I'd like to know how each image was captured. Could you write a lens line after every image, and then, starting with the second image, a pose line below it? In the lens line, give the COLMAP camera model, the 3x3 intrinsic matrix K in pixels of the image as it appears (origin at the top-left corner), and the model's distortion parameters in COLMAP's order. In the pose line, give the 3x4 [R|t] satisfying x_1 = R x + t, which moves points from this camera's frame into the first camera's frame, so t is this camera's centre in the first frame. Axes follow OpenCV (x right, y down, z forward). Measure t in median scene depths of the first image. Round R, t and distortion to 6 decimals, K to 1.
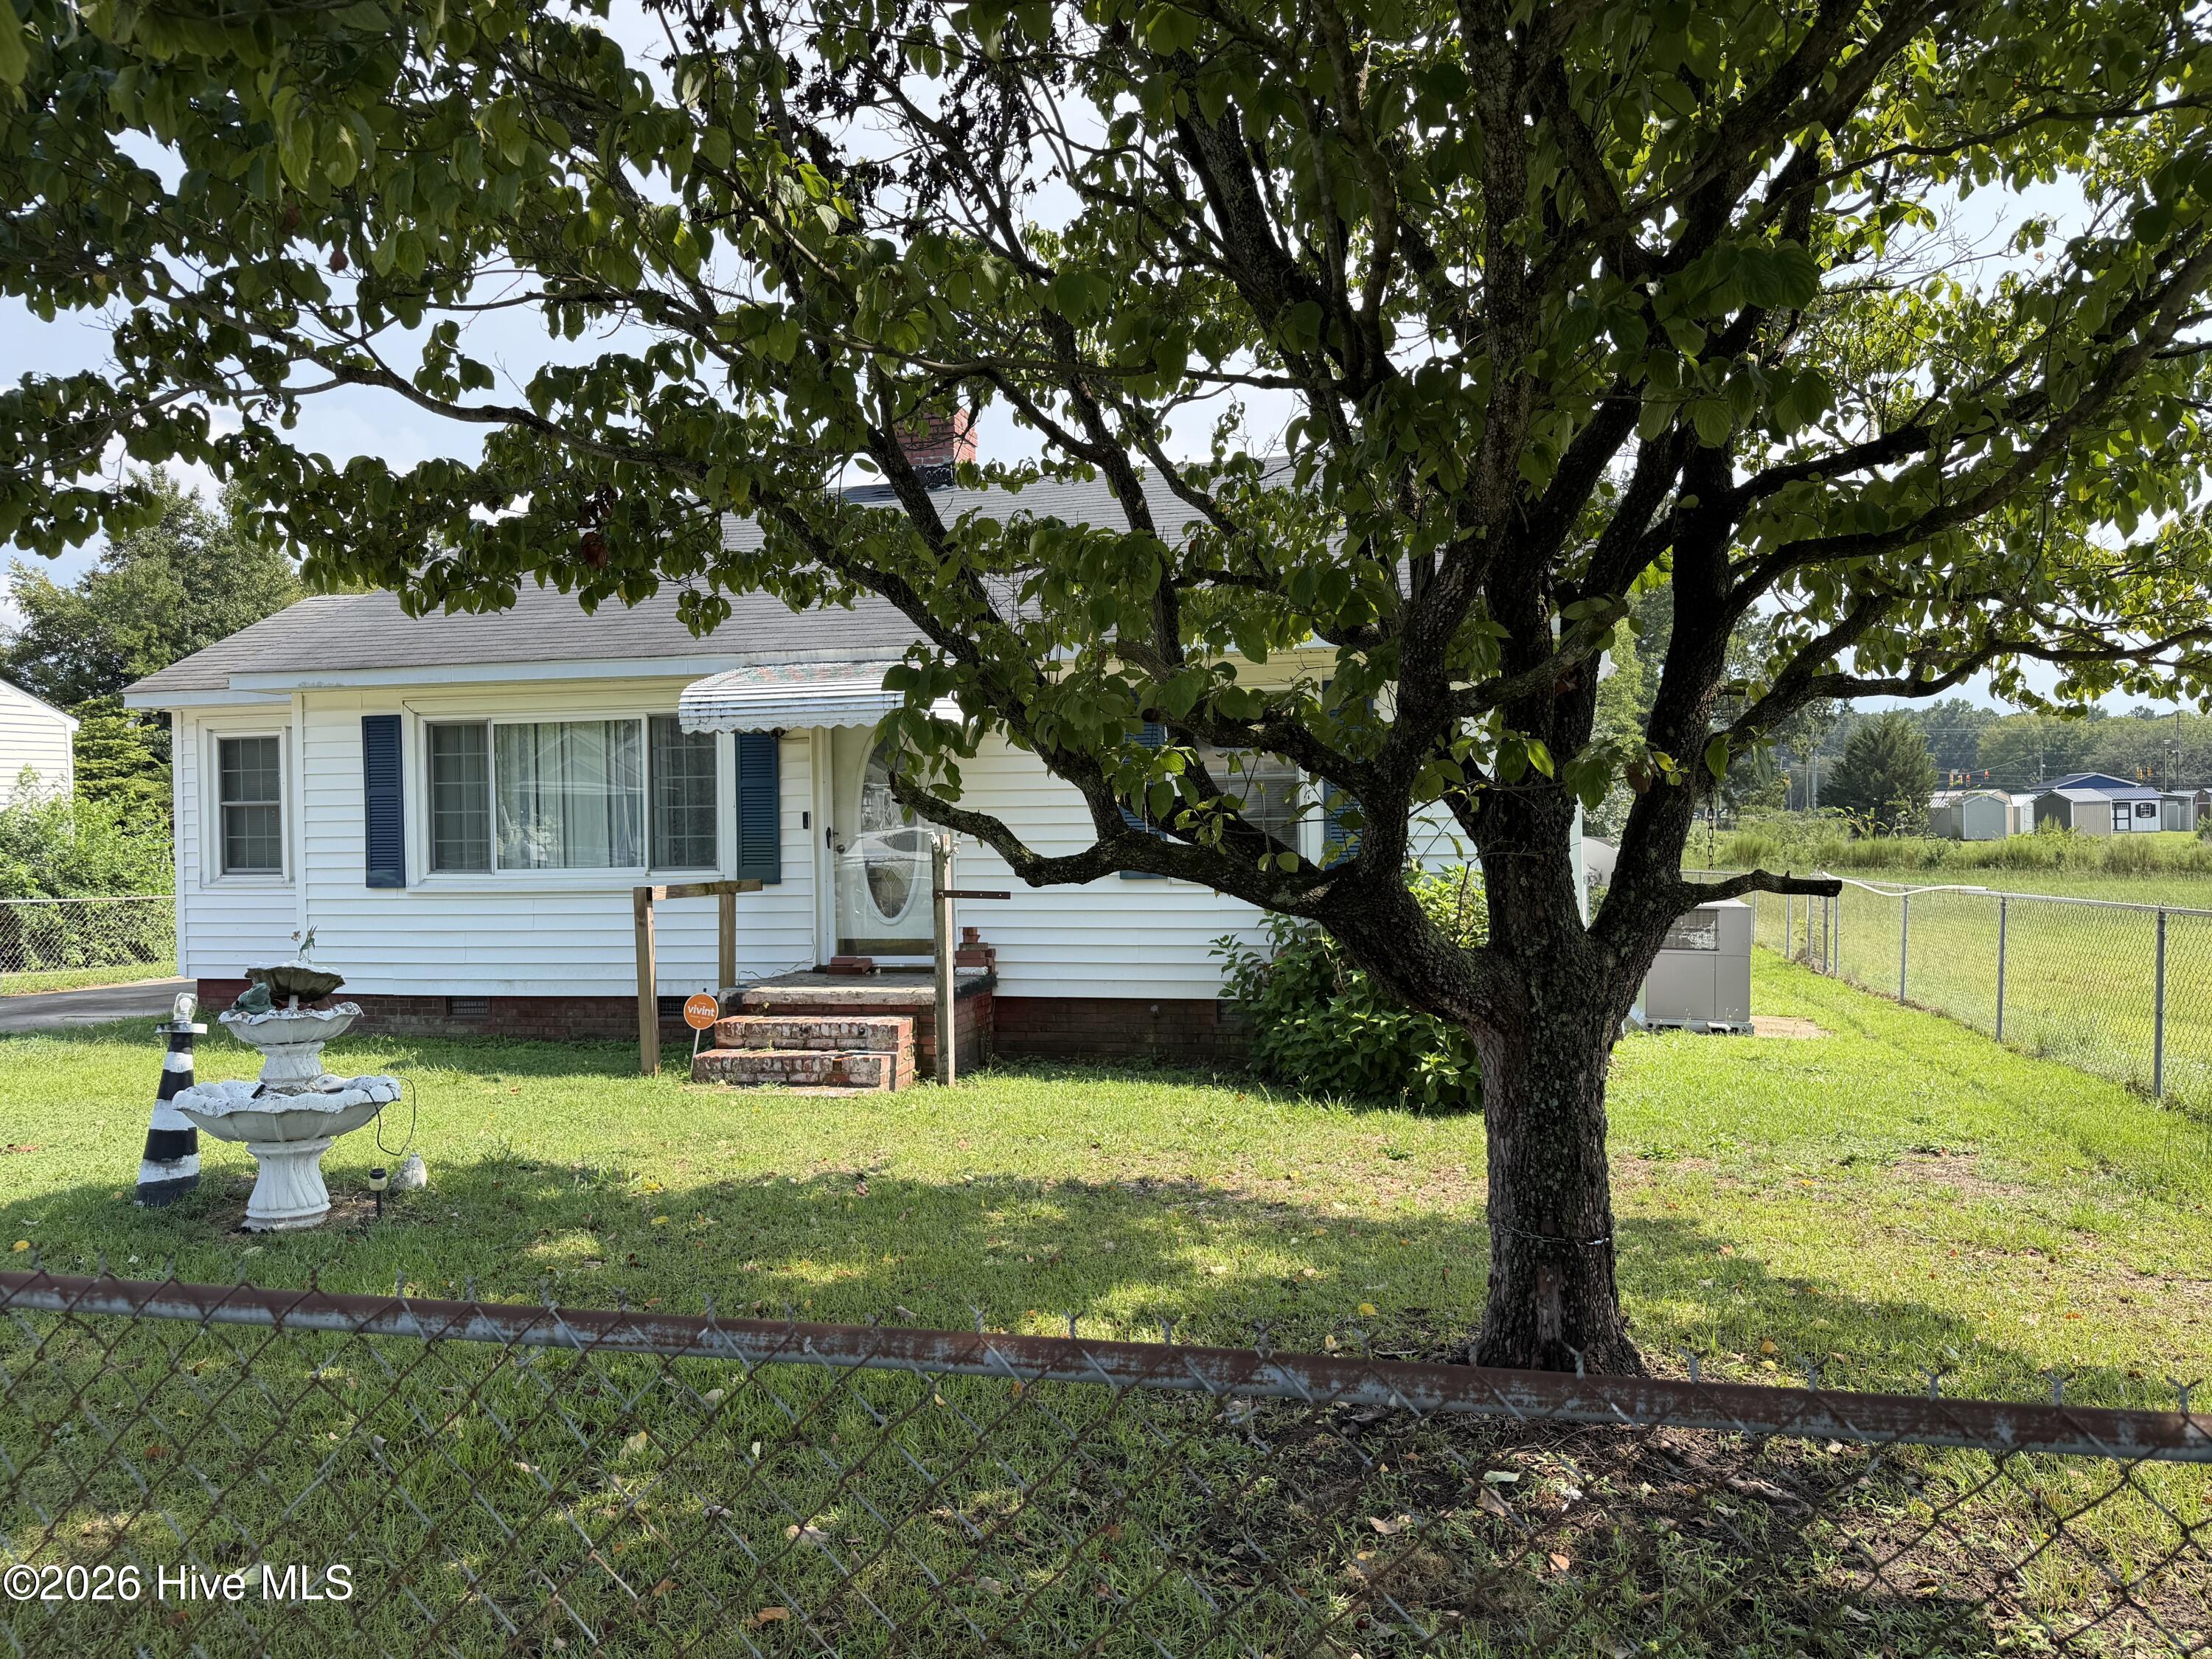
lens RADIAL K [[1552.9, 0, 1167.2], [0, 1552.9, 804.8], [0, 0, 1]] dist [0.190871, -0.247422]
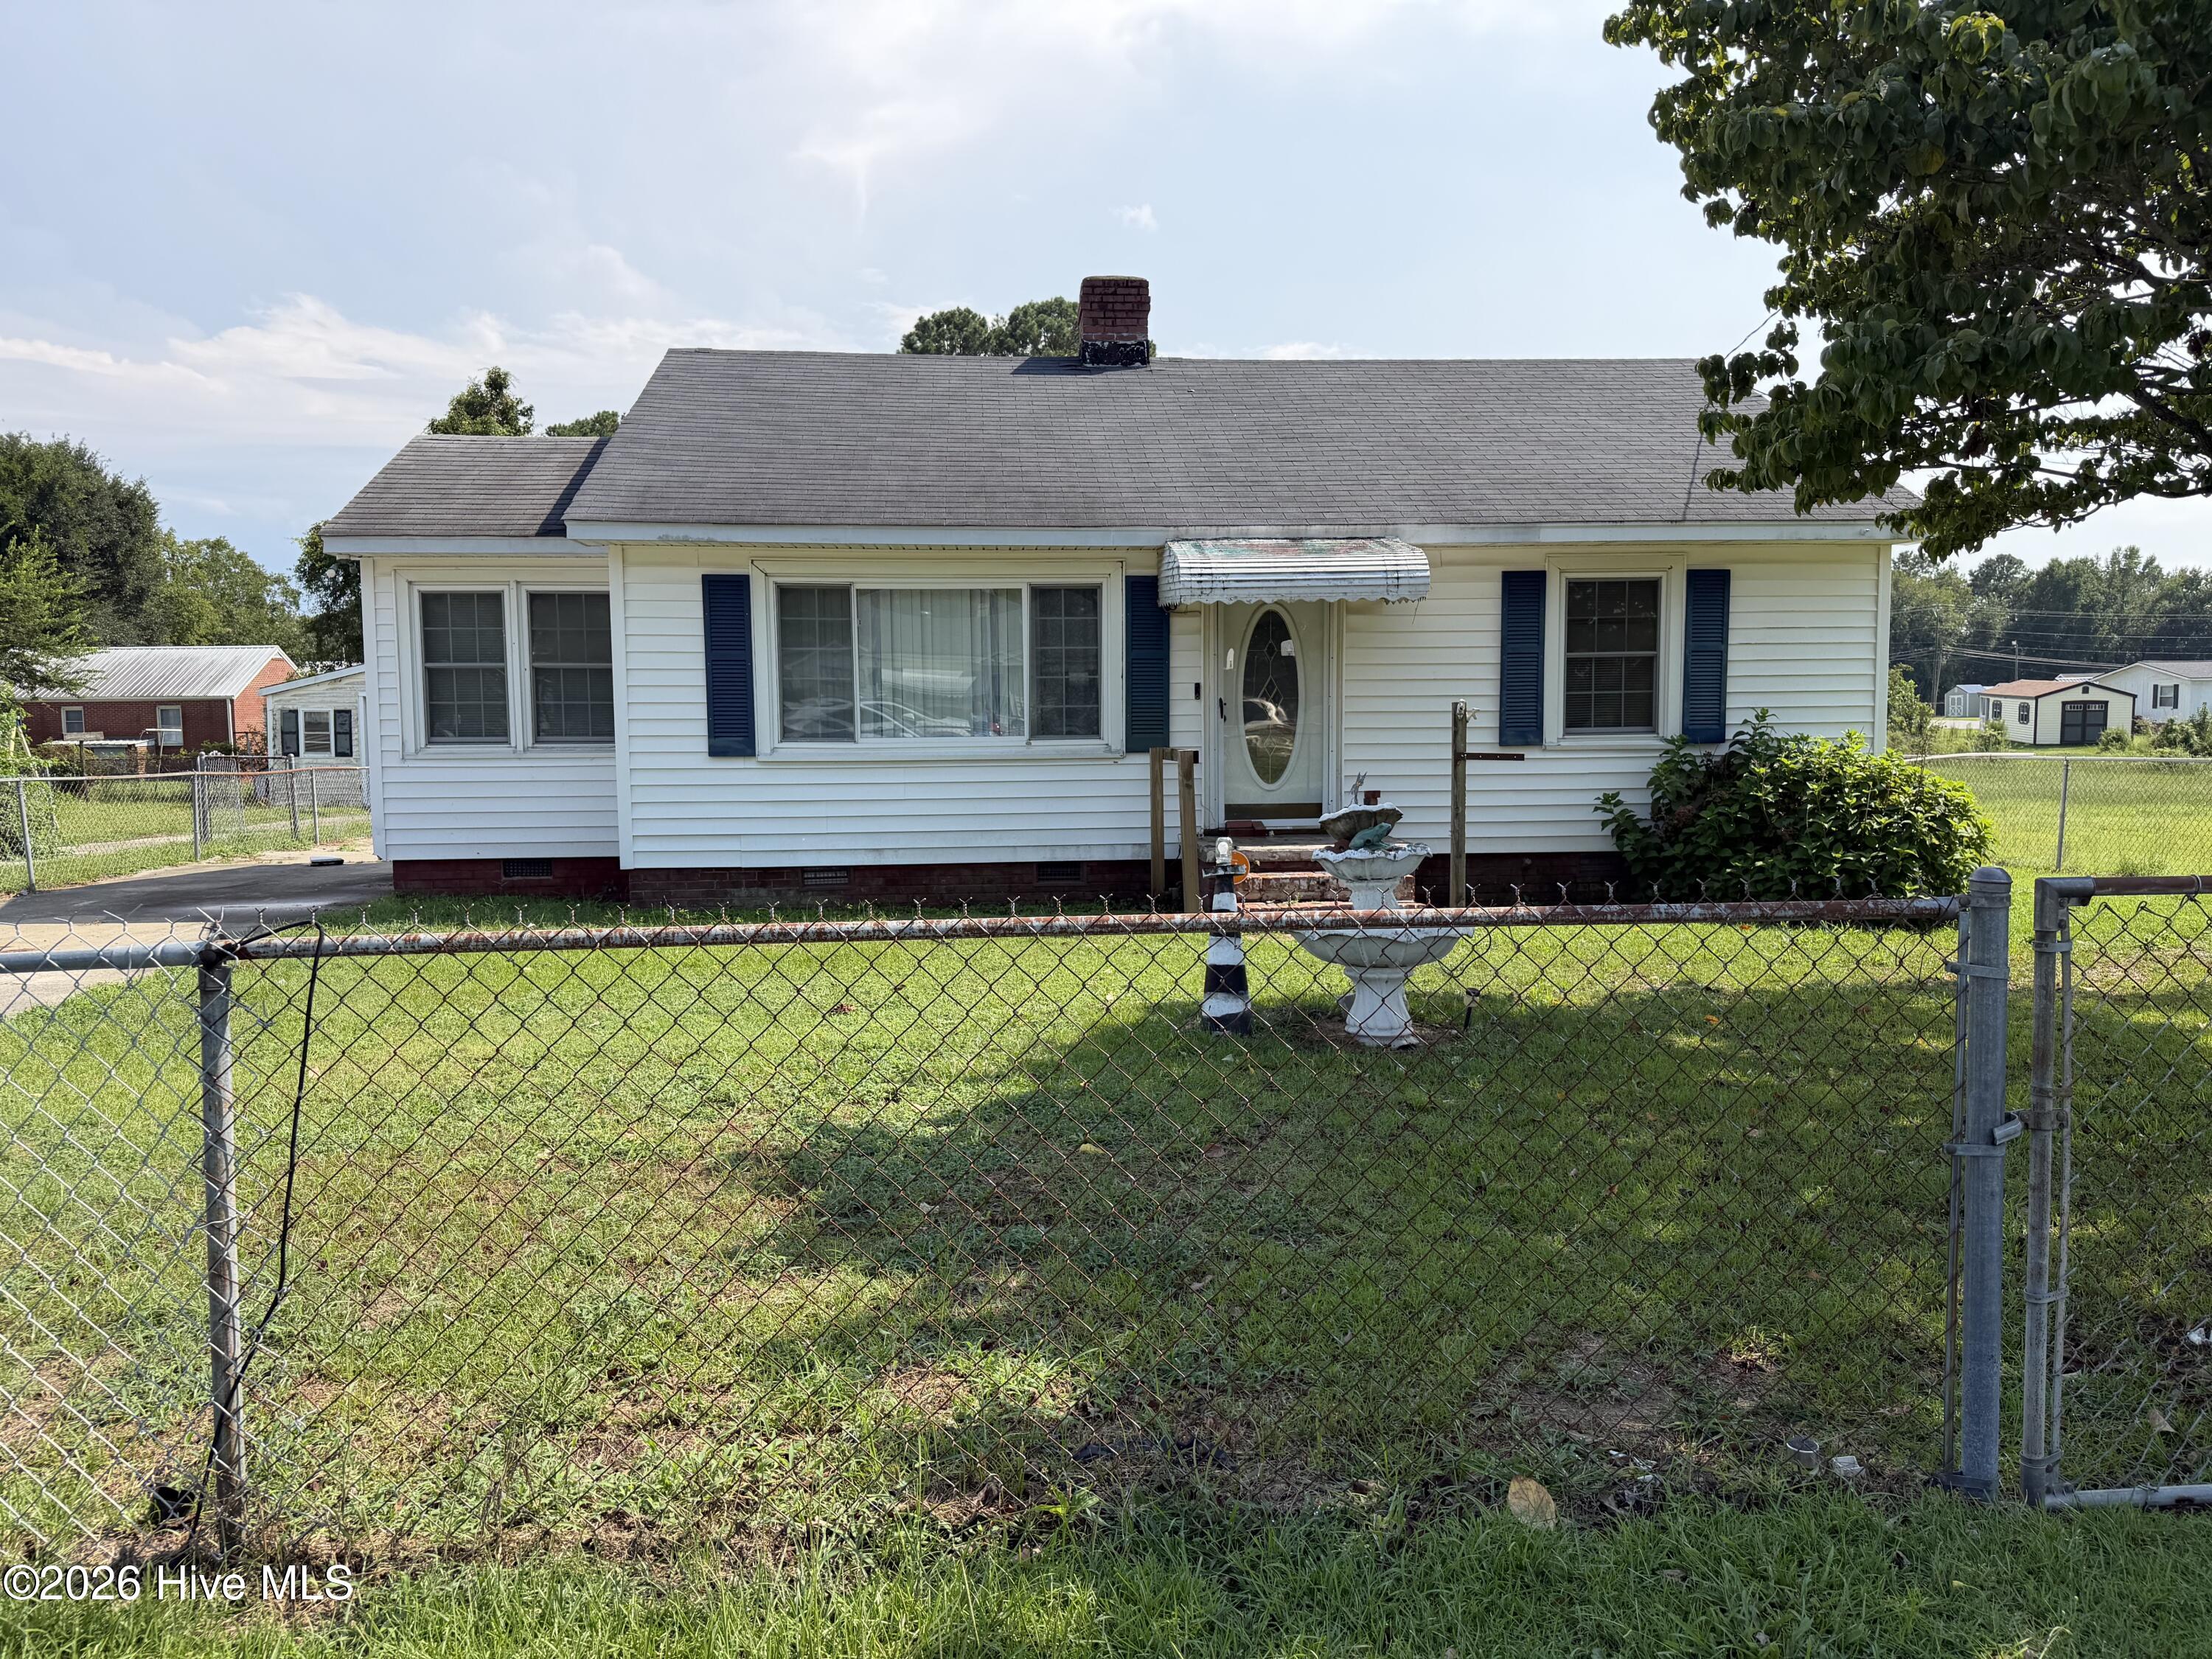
lens RADIAL K [[1553.8, 0, 1140.5], [0, 1553.8, 836.2], [0, 0, 1]] dist [0.128936, -0.175295]
pose [[0.944978, -0.022798, 0.326339, -0.566476], [-0.008604, 0.995492, 0.094458, 0.007965], [-0.327021, -0.092068, 0.940522, 0.028327]]
